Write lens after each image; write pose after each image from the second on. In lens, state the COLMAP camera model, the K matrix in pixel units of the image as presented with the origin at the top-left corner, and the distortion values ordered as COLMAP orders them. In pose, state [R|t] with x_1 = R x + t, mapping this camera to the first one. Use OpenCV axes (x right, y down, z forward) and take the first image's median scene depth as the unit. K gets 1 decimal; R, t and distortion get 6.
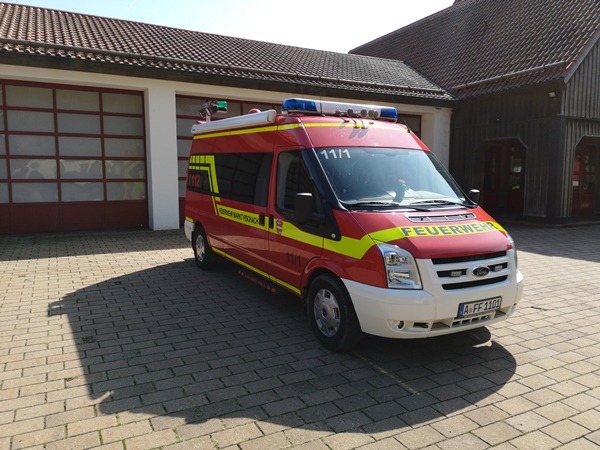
lens RADIAL K [[463.9, 0, 297.3], [0, 463.9, 225.5], [0, 0, 1]] dist [0.048945, -0.049186]
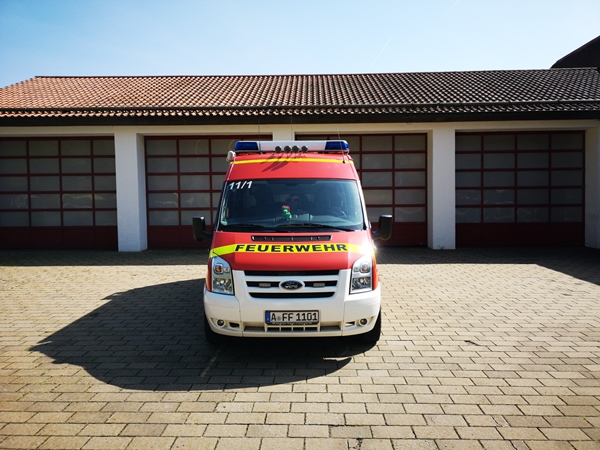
lens RADIAL K [[463.9, 0, 298.7], [0, 463.9, 222.4], [0, 0, 1]] dist [0.048945, -0.049186]
pose [[0.867785, 0.009499, -0.496848, 0.920102], [-0.041628, 0.997693, -0.053632, 0.004537], [0.495193, 0.067223, 0.866179, 0.015499]]
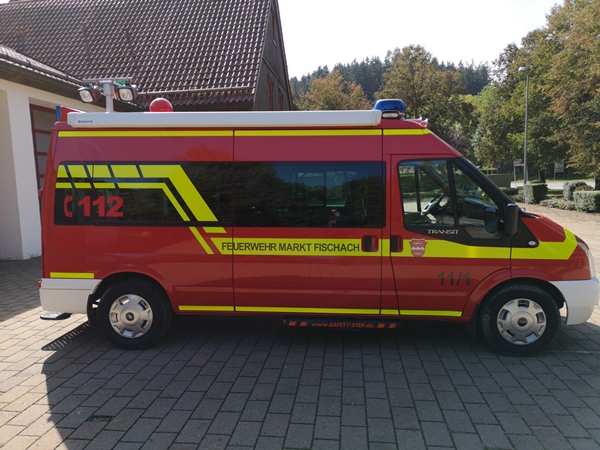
lens RADIAL K [[463.9, 0, 299.2], [0, 463.9, 224.7], [0, 0, 1]] dist [0.048945, -0.049186]
pose [[0.557749, -0.100670, 0.823882, -1.047825], [0.122684, 0.991713, 0.038123, -0.120094], [-0.820893, 0.079814, 0.565478, 0.834561]]
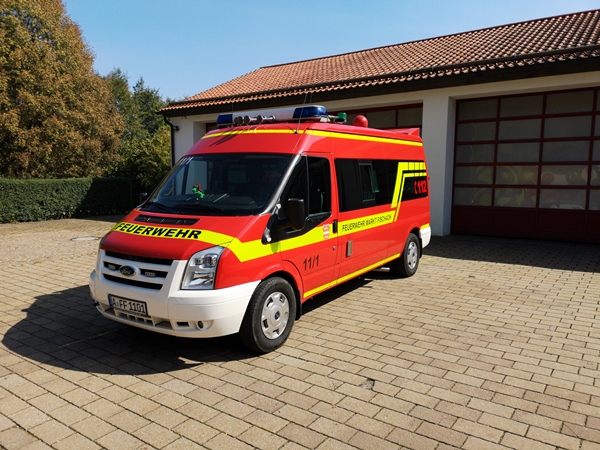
lens RADIAL K [[463.9, 0, 296.6], [0, 463.9, 221.7], [0, 0, 1]] dist [0.048945, -0.049186]
pose [[0.447820, 0.083266, -0.890238, 1.408306], [-0.102772, 0.993849, 0.041259, -0.088718], [0.888198, 0.073014, 0.453623, 0.810670]]
